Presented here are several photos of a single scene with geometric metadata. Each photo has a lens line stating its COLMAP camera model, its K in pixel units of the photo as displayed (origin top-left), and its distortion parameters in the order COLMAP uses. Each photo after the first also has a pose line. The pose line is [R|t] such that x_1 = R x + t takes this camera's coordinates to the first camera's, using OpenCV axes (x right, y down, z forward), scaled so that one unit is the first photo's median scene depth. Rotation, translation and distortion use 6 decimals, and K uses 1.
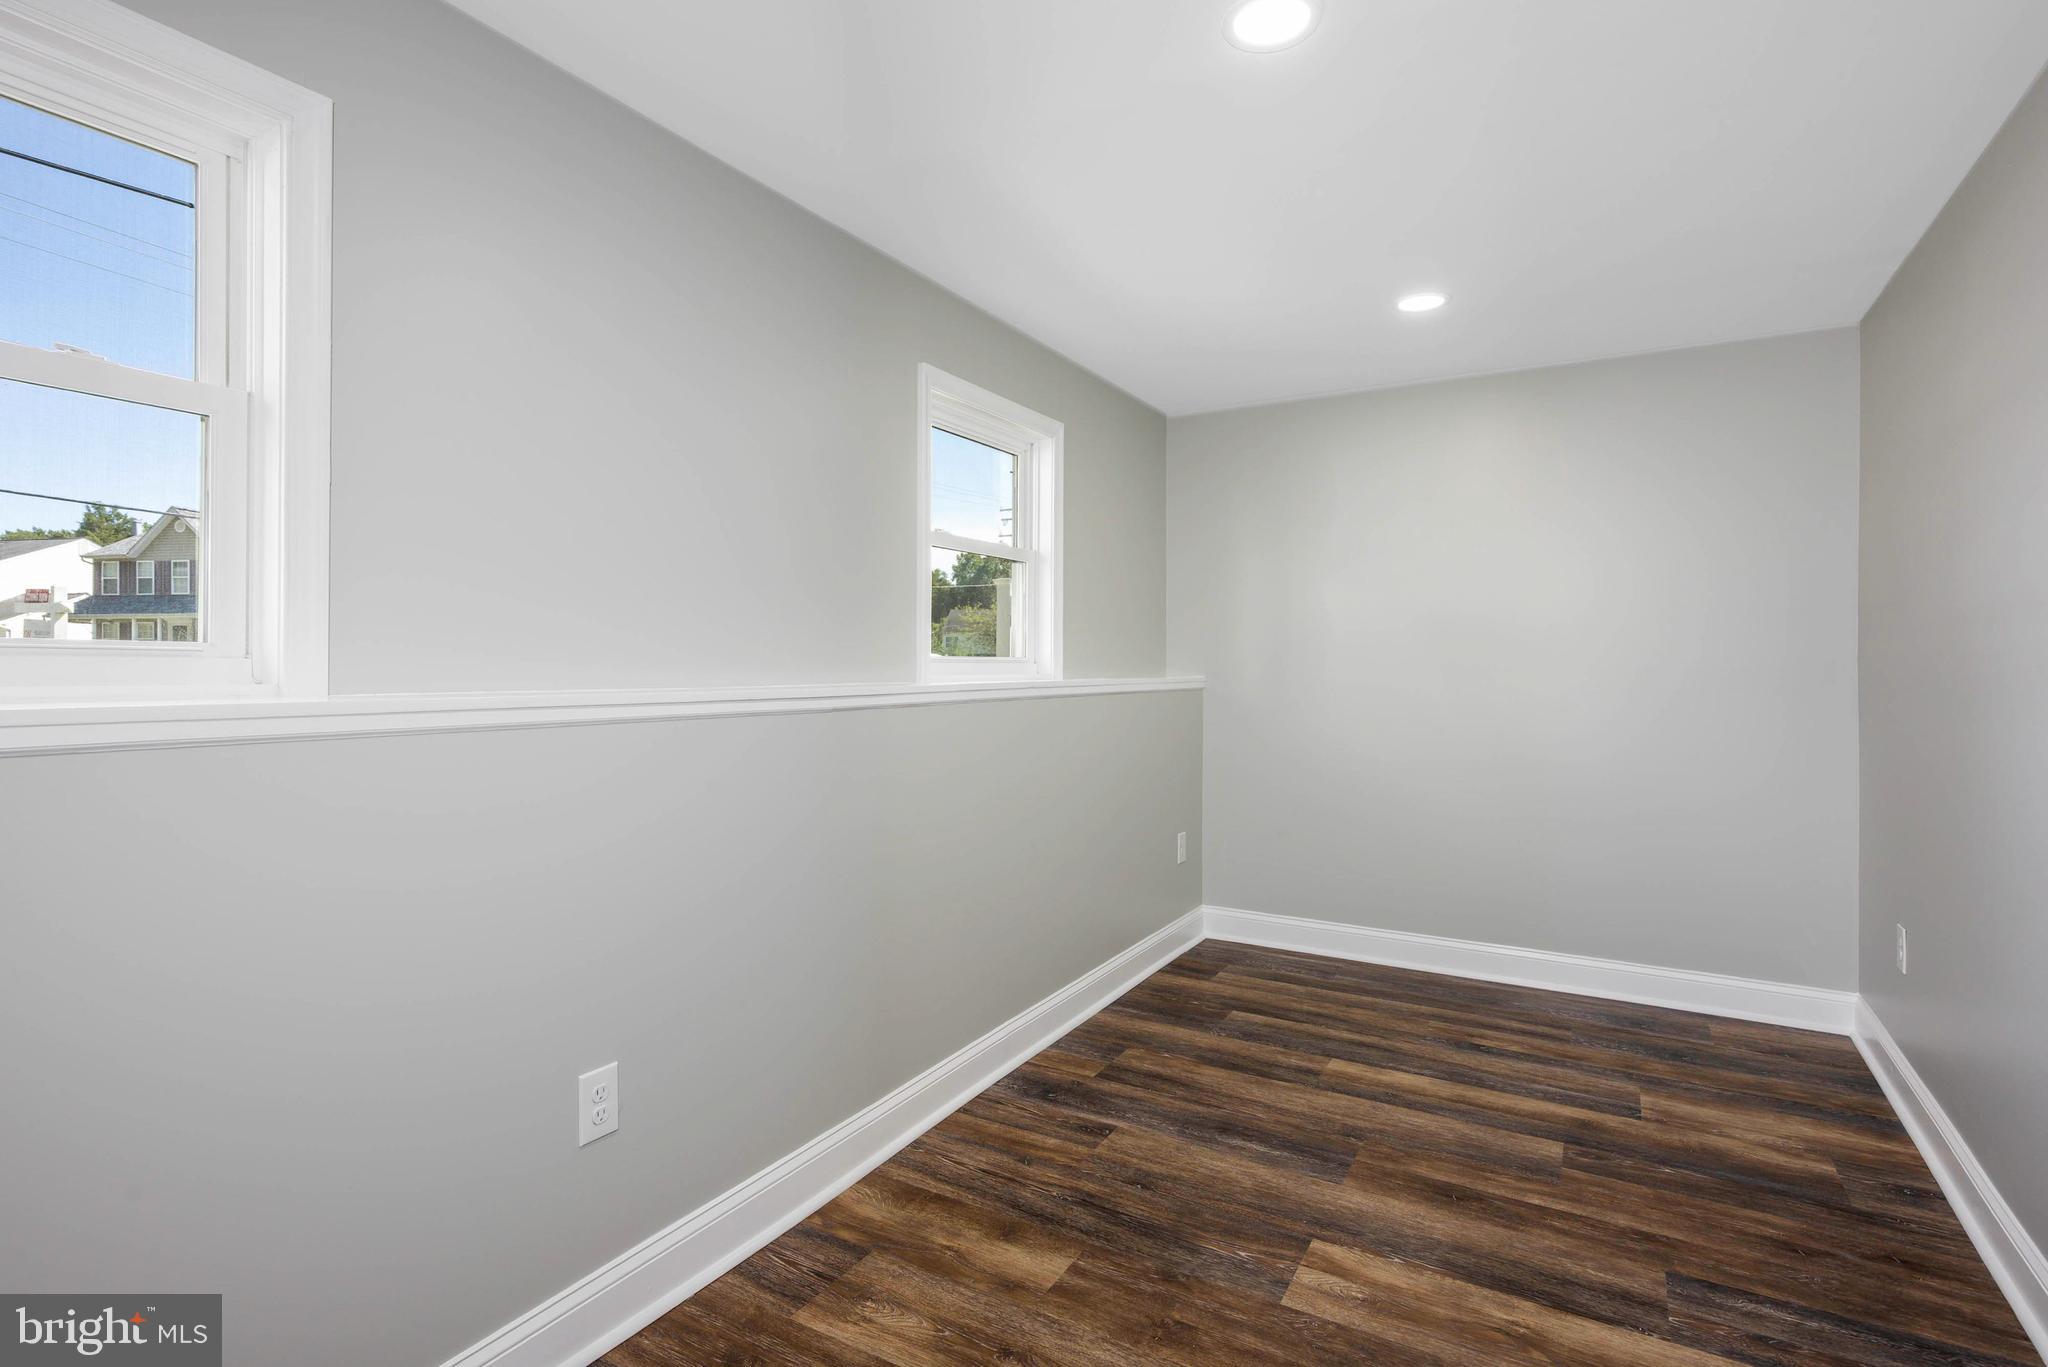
lens RADIAL K [[1004.7, 0, 1030.5], [0, 1004.7, 680.0], [0, 0, 1]] dist [0.024590, 0.000118]
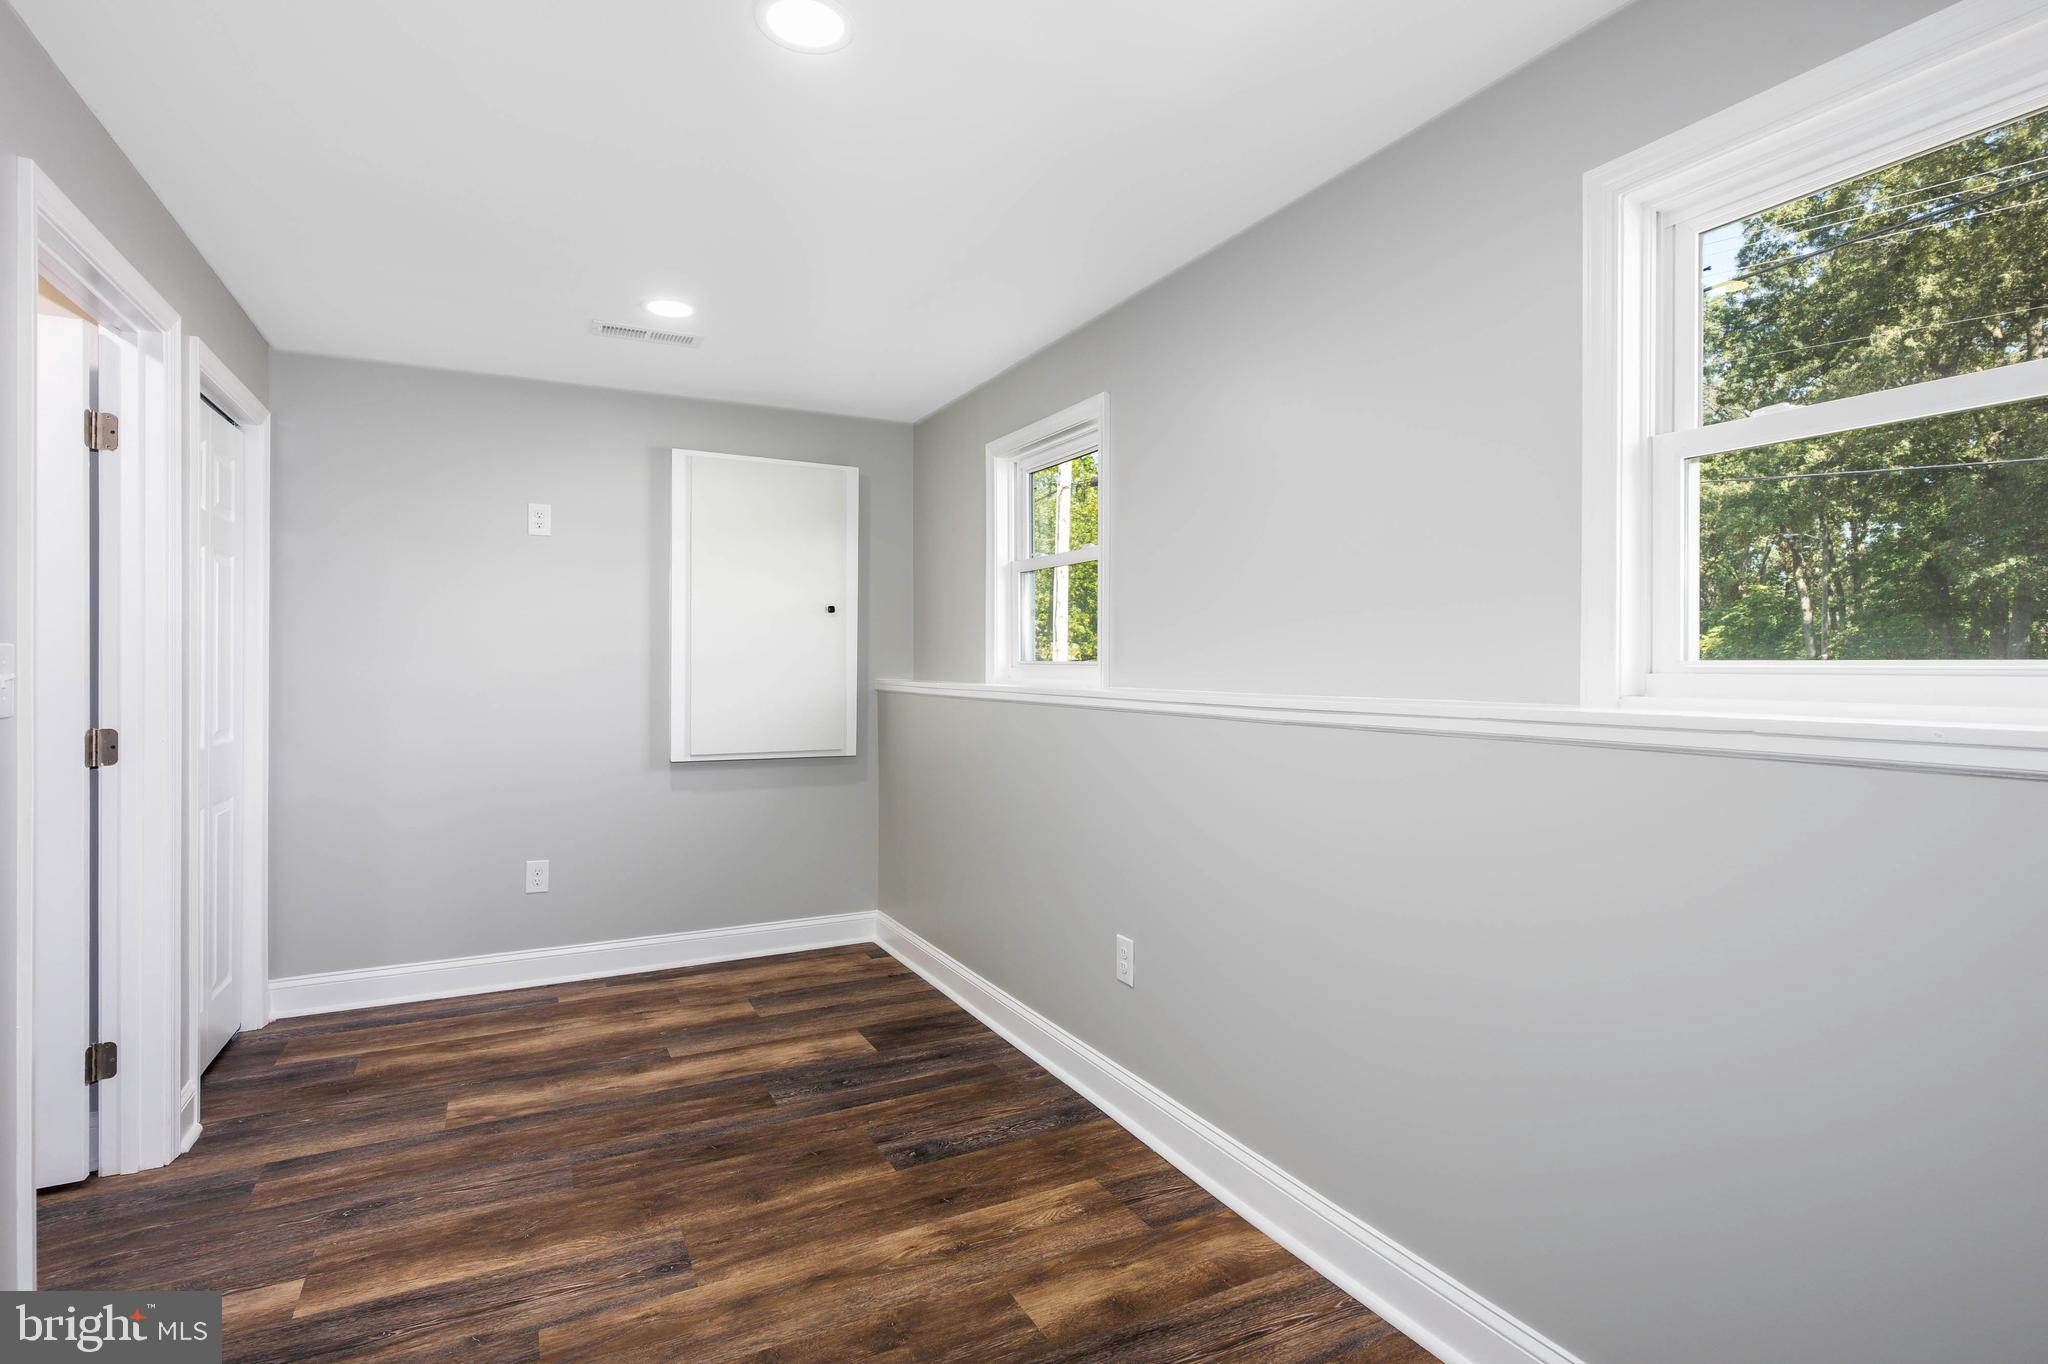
lens RADIAL K [[1004.7, 0, 1031.6], [0, 1004.7, 671.7], [0, 0, 1]] dist [0.024590, 0.000118]
pose [[-0.538027, -0.007141, -0.842897, 0.822325], [-0.013963, 0.999902, 0.000441, -0.017646], [0.842812, 0.012007, -0.538074, 1.482782]]
